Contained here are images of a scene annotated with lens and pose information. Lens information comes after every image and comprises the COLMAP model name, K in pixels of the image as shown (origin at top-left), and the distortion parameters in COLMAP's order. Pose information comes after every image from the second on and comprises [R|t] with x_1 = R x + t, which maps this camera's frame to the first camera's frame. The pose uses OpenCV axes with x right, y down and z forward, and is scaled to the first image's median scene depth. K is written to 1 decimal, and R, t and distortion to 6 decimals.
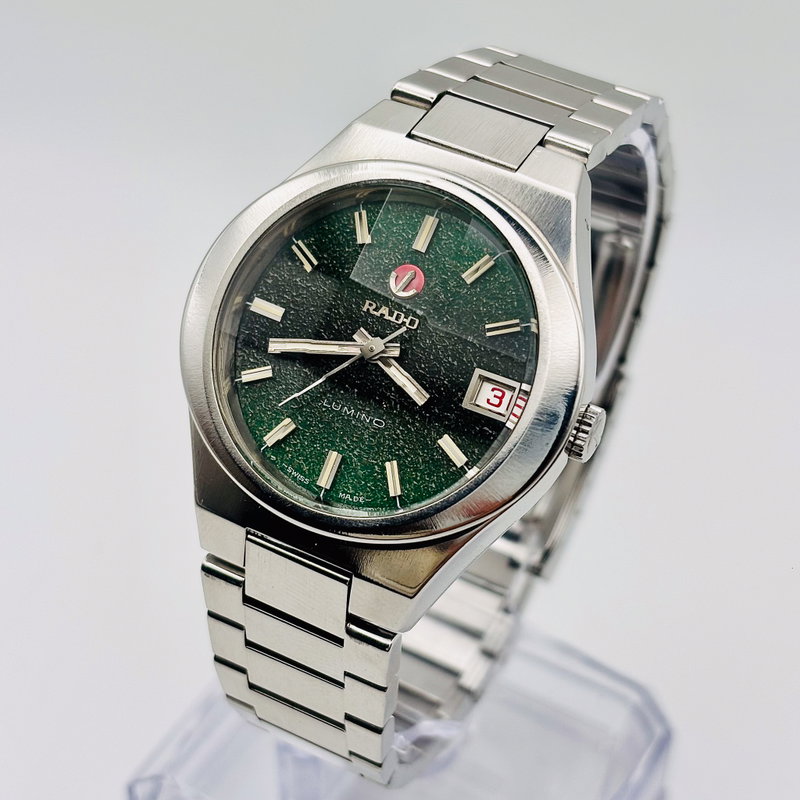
lens RADIAL K [[1648.2, 0, 404.0], [0, 1648.2, 398.3], [0, 0, 1]] dist [0.483658, 0.000000]
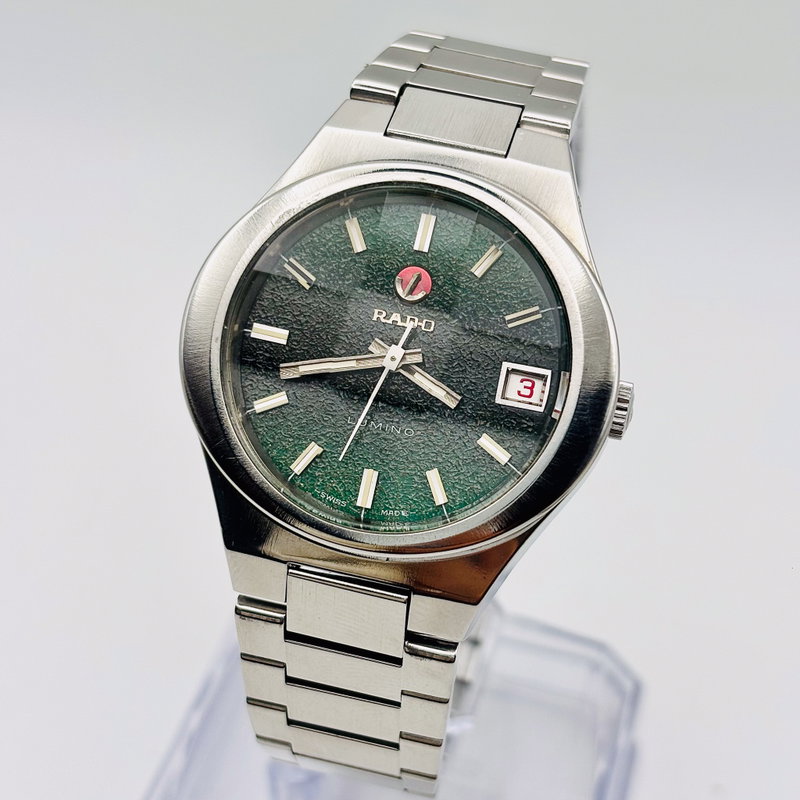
lens RADIAL K [[1648.2, 0, 401.2], [0, 1648.2, 395.3], [0, 0, 1]] dist [0.483658, 0.000000]
pose [[0.972572, -0.154893, 0.173524, -0.181715], [0.151617, 0.987919, 0.032062, -0.037879], [-0.176394, -0.004873, 0.984308, 0.044777]]
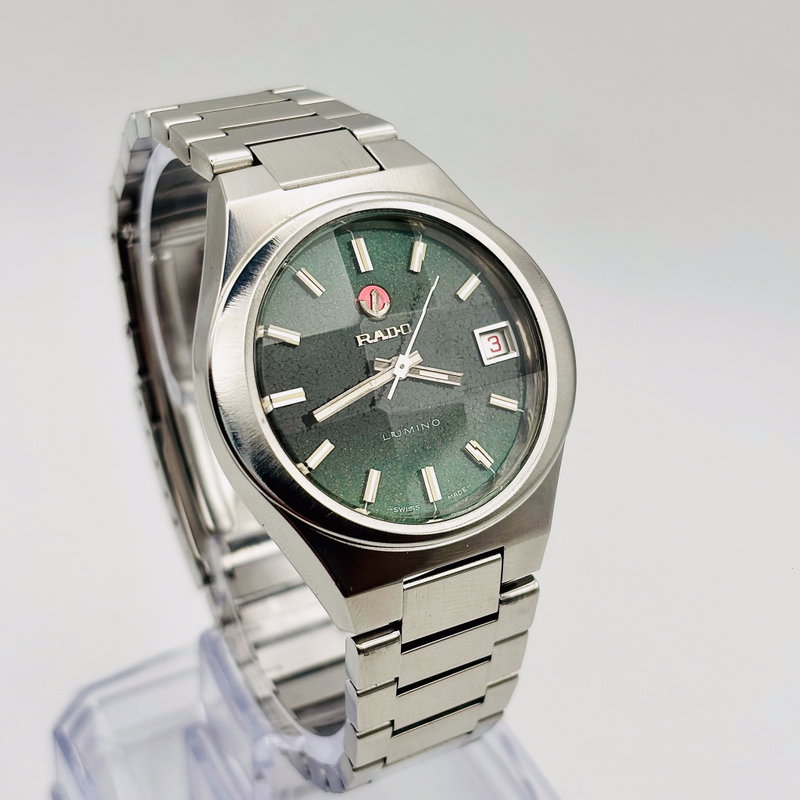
lens RADIAL K [[1648.2, 0, 393.6], [0, 1648.2, 387.2], [0, 0, 1]] dist [0.483658, 0.000000]
pose [[0.563808, -0.517773, 0.643453, -0.697056], [0.514180, 0.829741, 0.217138, -0.246906], [-0.646327, 0.208426, 0.734043, 0.219355]]
